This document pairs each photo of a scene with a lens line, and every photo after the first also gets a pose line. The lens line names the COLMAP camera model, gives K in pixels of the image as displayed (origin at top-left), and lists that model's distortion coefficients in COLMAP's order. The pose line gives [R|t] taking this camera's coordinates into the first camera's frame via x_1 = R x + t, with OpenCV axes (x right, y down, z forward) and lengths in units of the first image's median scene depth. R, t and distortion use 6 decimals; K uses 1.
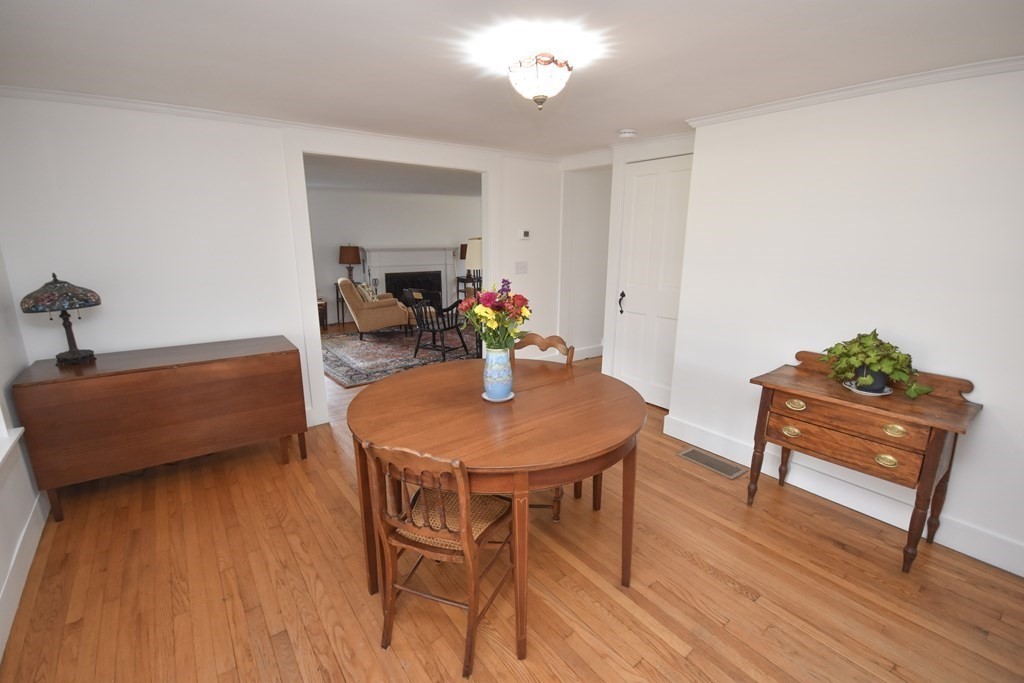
lens RADIAL K [[457.6, 0, 507.5], [0, 457.6, 344.4], [0, 0, 1]] dist [0.000299, -0.000005]
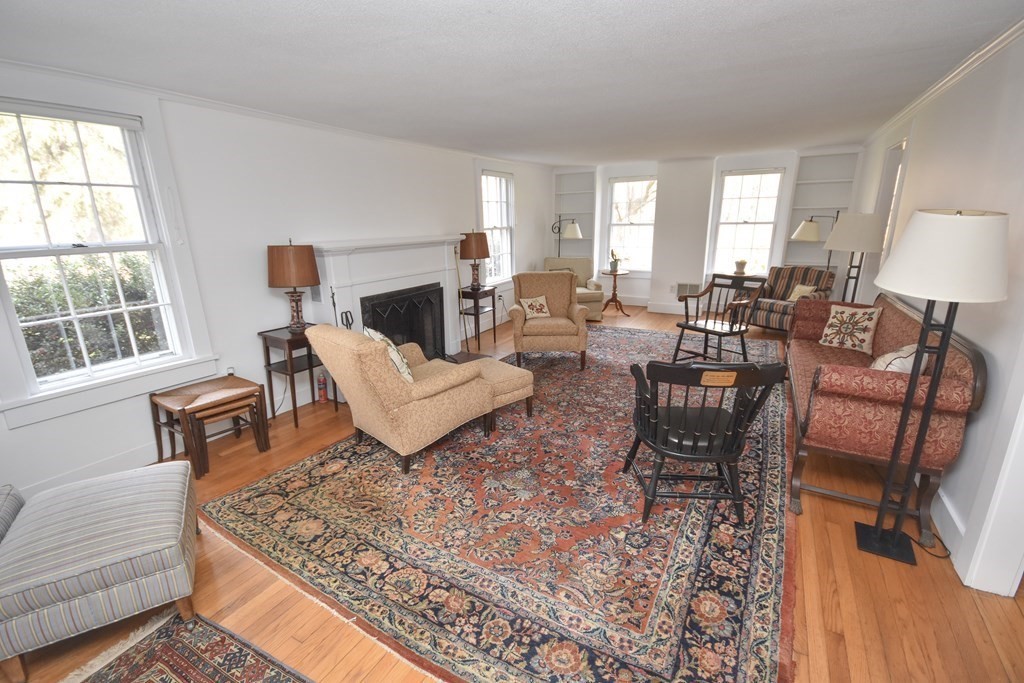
lens RADIAL K [[457.6, 0, 507.5], [0, 457.6, 344.4], [0, 0, 1]] dist [0.000299, -0.000005]
pose [[0.913033, -0.124830, 0.388316, -0.338439], [0.112828, 0.992165, 0.053658, -0.121127], [-0.391971, -0.005179, 0.919963, 0.516820]]
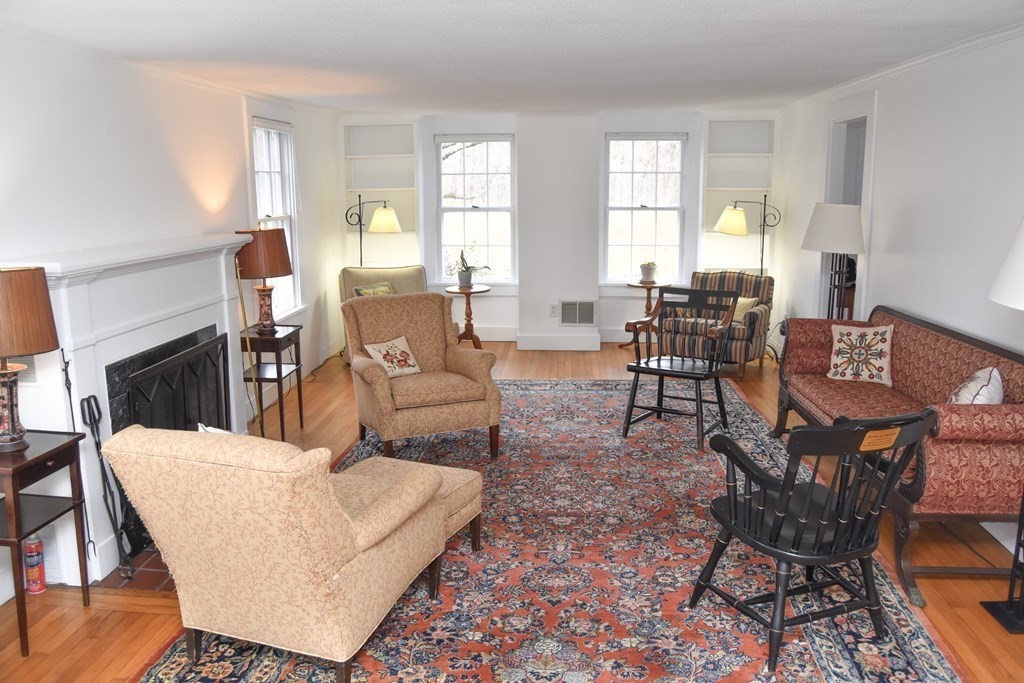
lens RADIAL K [[813.3, 0, 517.4], [0, 813.3, 335.9], [0, 0, 1]] dist [-0.074720, 0.005348]
pose [[0.649939, -0.143158, 0.746382, -0.463198], [0.183621, 0.982582, 0.028567, -0.151957], [-0.737471, 0.118485, 0.664905, 0.590628]]
